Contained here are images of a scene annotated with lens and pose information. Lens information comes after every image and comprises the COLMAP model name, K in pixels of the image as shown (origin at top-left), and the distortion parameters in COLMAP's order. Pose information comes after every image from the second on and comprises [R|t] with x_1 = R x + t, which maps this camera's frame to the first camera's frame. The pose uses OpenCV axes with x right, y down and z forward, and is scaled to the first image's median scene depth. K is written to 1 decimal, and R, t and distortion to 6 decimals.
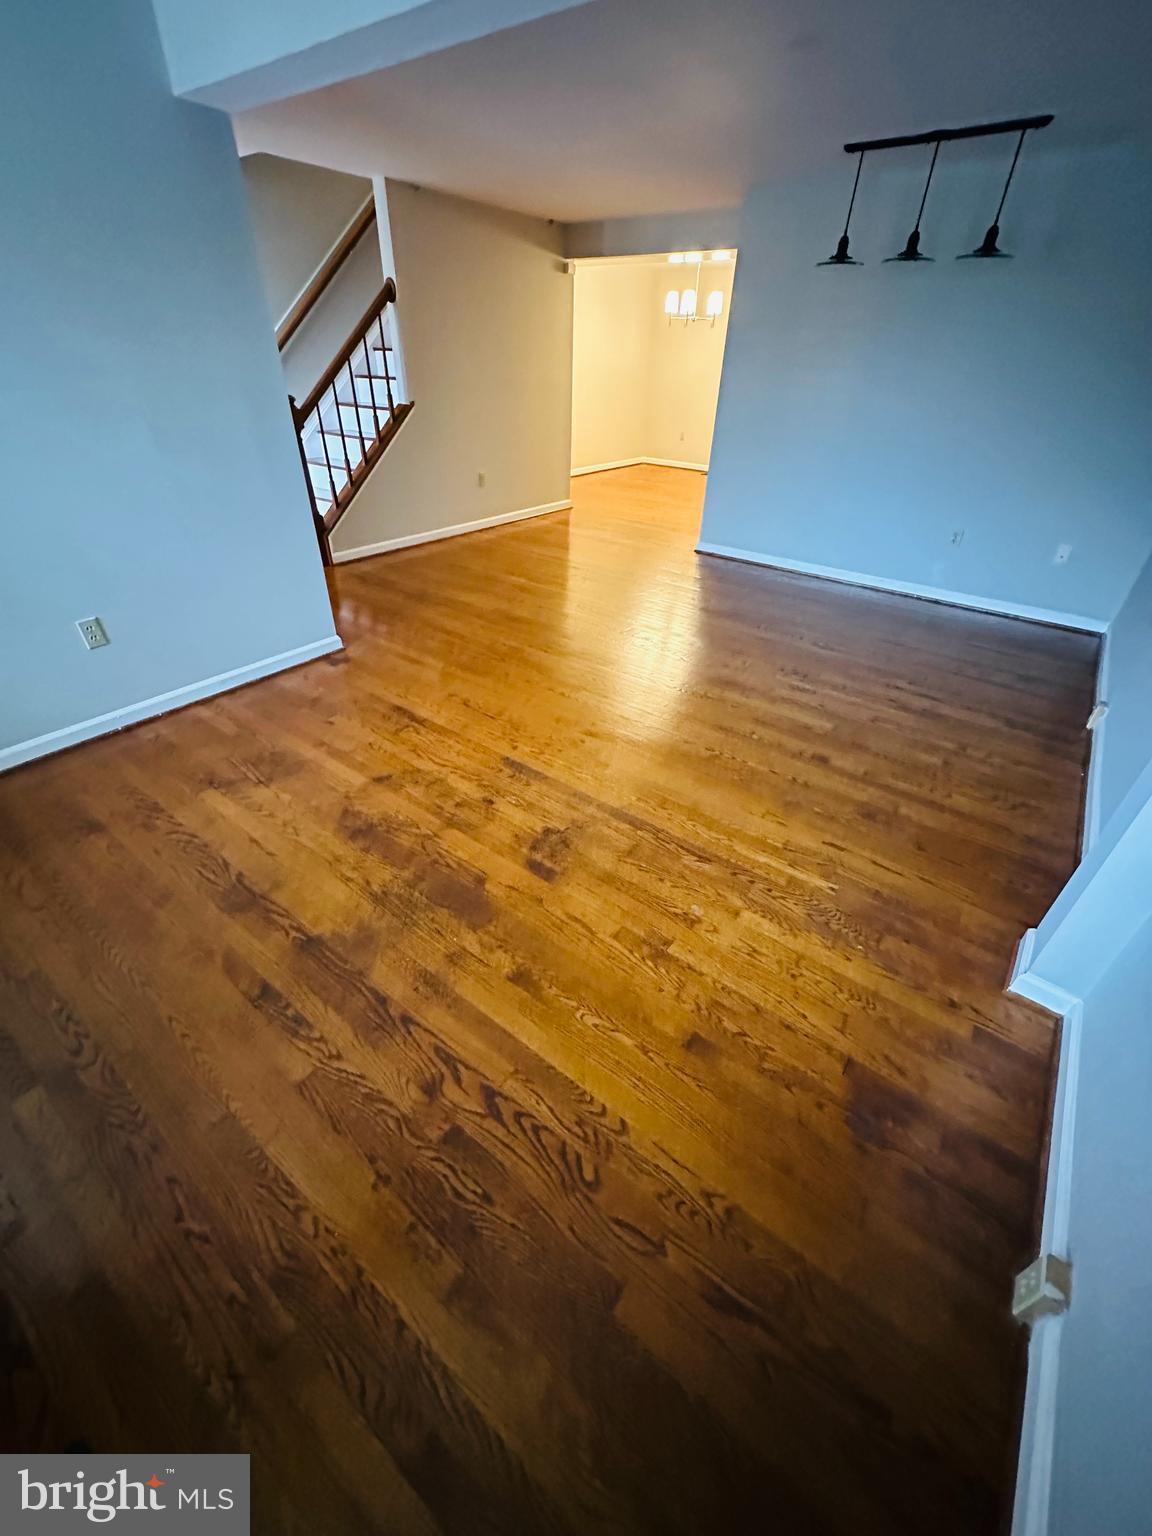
lens RADIAL K [[614.7, 0, 576.0], [0, 614.7, 768.0], [0, 0, 1]] dist [-0.002678, -0.000169]
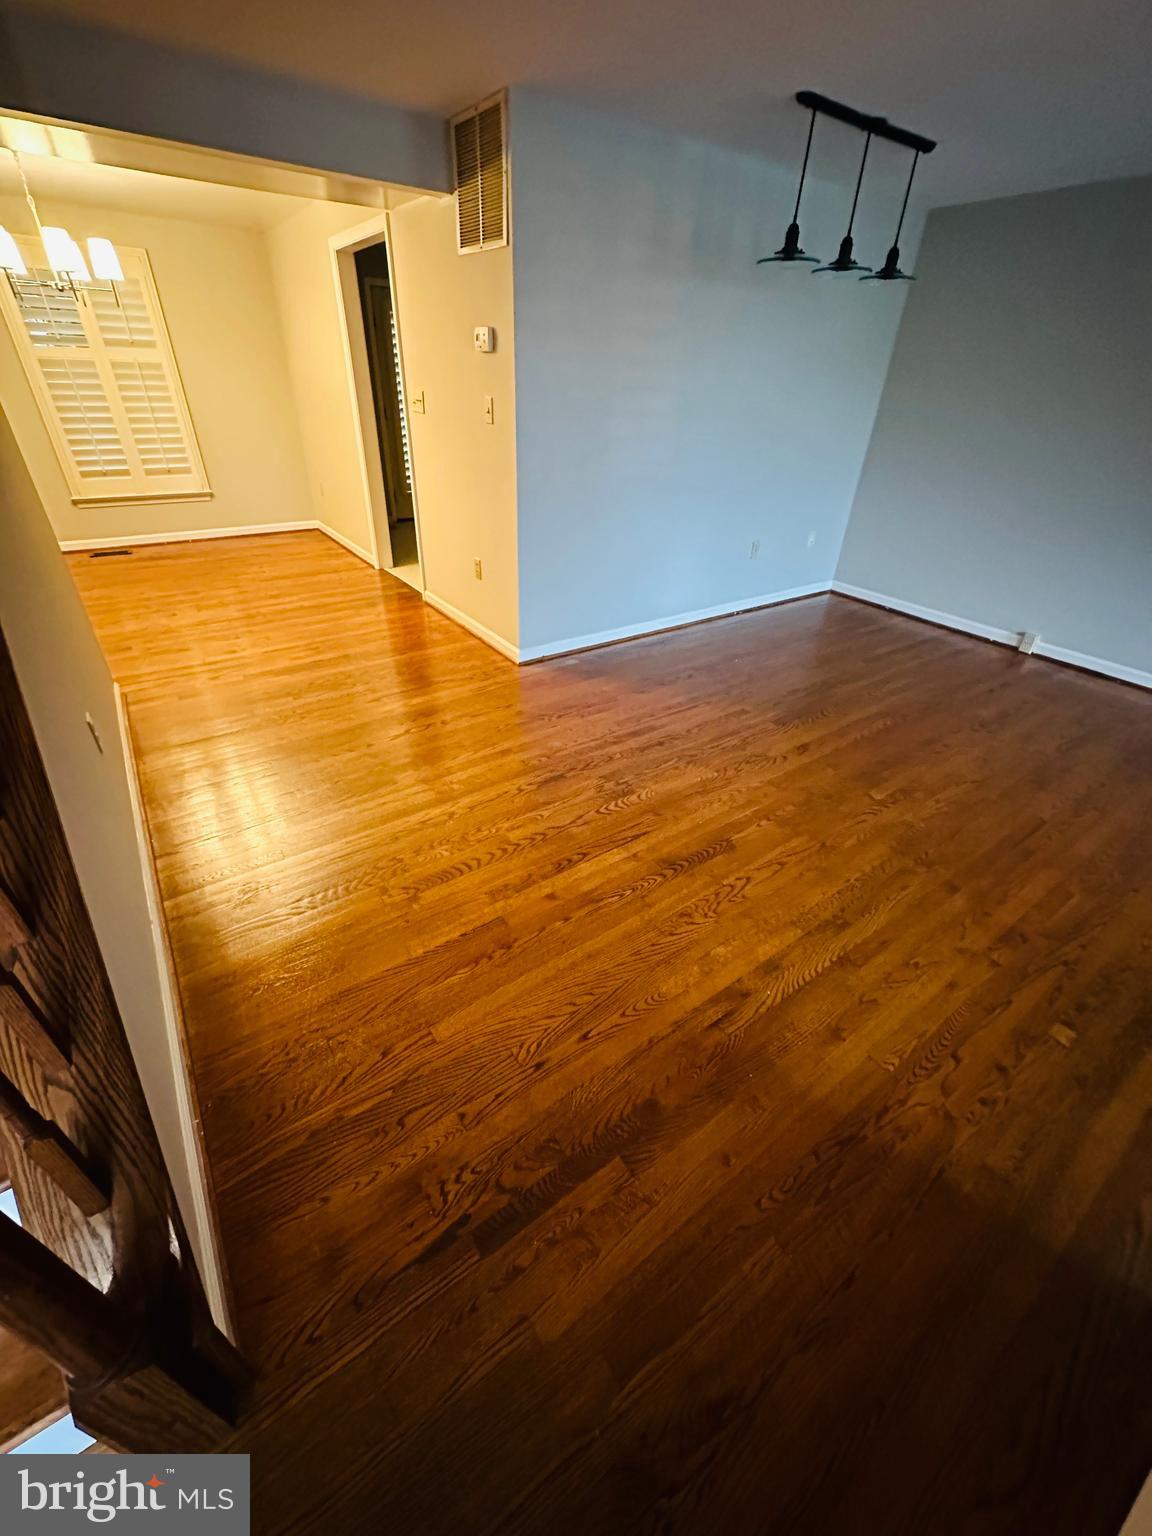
lens RADIAL K [[614.7, 0, 576.0], [0, 614.7, 768.0], [0, 0, 1]] dist [-0.002678, -0.000169]
pose [[0.304129, -0.529170, 0.792139, -0.635860], [0.512935, 0.791661, 0.331918, -0.774249], [-0.802747, 0.305371, 0.512197, 1.102735]]
